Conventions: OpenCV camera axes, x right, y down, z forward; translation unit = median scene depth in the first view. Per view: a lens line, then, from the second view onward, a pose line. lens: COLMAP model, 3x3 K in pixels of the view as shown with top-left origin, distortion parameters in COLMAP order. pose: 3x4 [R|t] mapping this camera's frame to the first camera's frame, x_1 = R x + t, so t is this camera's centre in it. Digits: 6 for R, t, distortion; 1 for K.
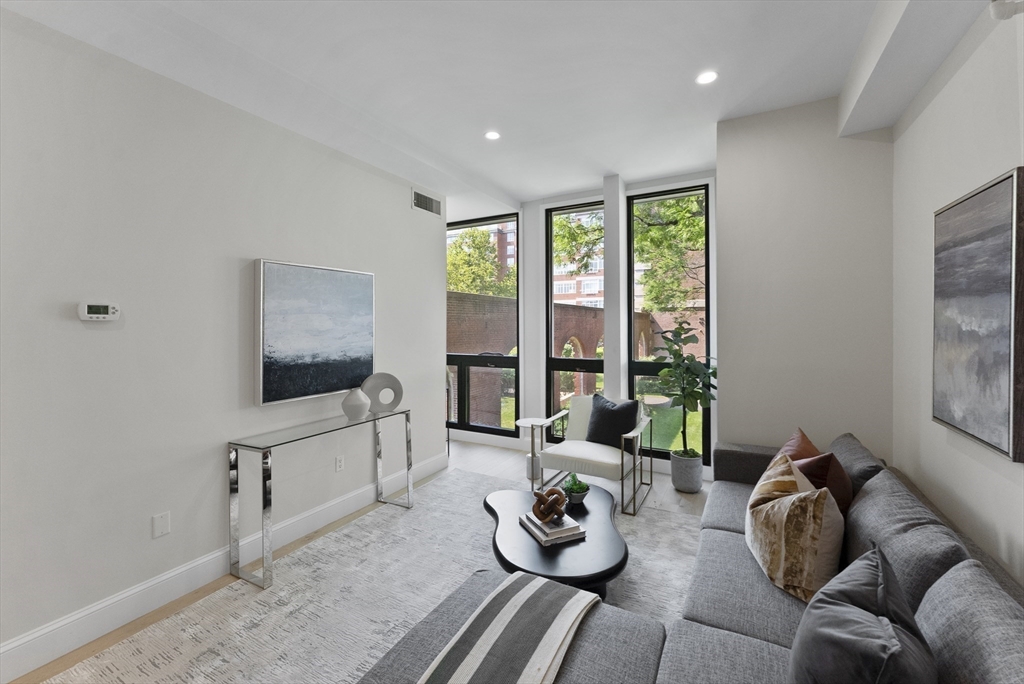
lens RADIAL K [[417.5, 0, 510.0], [0, 417.5, 325.0], [0, 0, 1]] dist [0.000377, -0.000038]
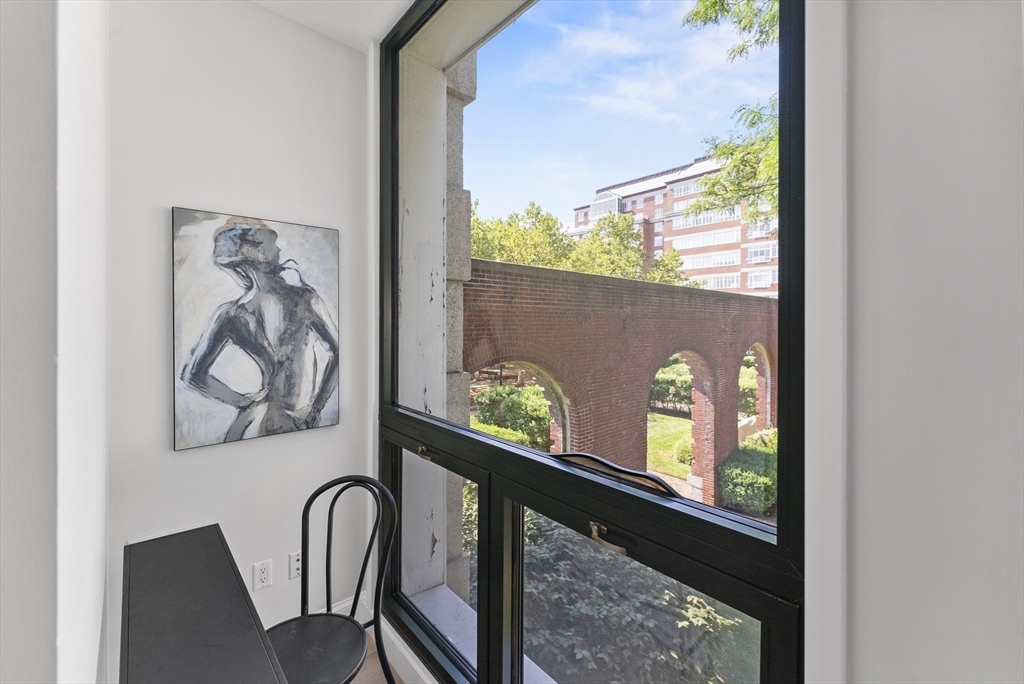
lens RADIAL K [[417.5, 0, 510.0], [0, 417.5, 325.0], [0, 0, 1]] dist [0.000377, -0.000038]
pose [[0.943285, 0.003060, -0.331970, -0.003018], [-0.002707, 0.999995, 0.001526, 0.000109], [0.331973, -0.000541, 0.943289, 0.117753]]
